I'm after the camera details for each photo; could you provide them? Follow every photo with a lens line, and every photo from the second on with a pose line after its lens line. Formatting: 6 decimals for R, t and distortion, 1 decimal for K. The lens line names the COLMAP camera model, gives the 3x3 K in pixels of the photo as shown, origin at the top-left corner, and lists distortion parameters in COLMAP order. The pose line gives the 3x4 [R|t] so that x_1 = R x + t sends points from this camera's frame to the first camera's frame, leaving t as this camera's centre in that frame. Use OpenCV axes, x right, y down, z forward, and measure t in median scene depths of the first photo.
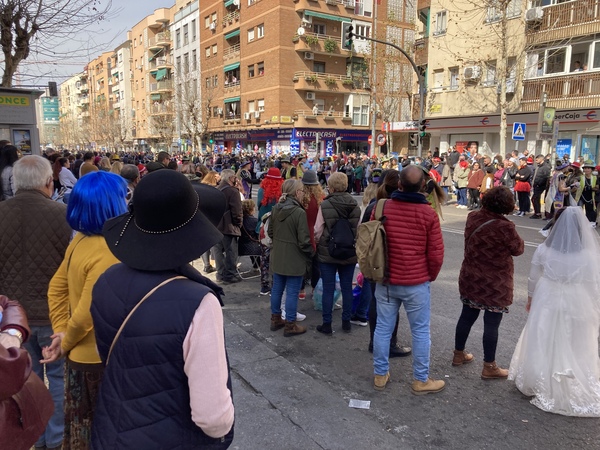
lens RADIAL K [[483.5, 0, 300.0], [0, 483.5, 225.0], [0, 0, 1]] dist [0.029657, 0.000668]
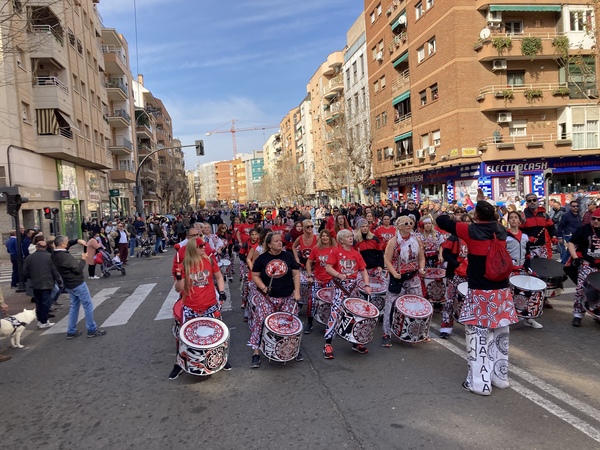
lens RADIAL K [[487.2, 0, 300.0], [0, 487.2, 225.0], [0, 0, 1]] dist [0.037304, -0.012400]
pose [[0.915996, -0.051137, -0.397916, 0.023980], [0.015145, 0.995544, -0.093076, -0.036264], [0.400902, 0.079230, 0.912688, 0.196640]]
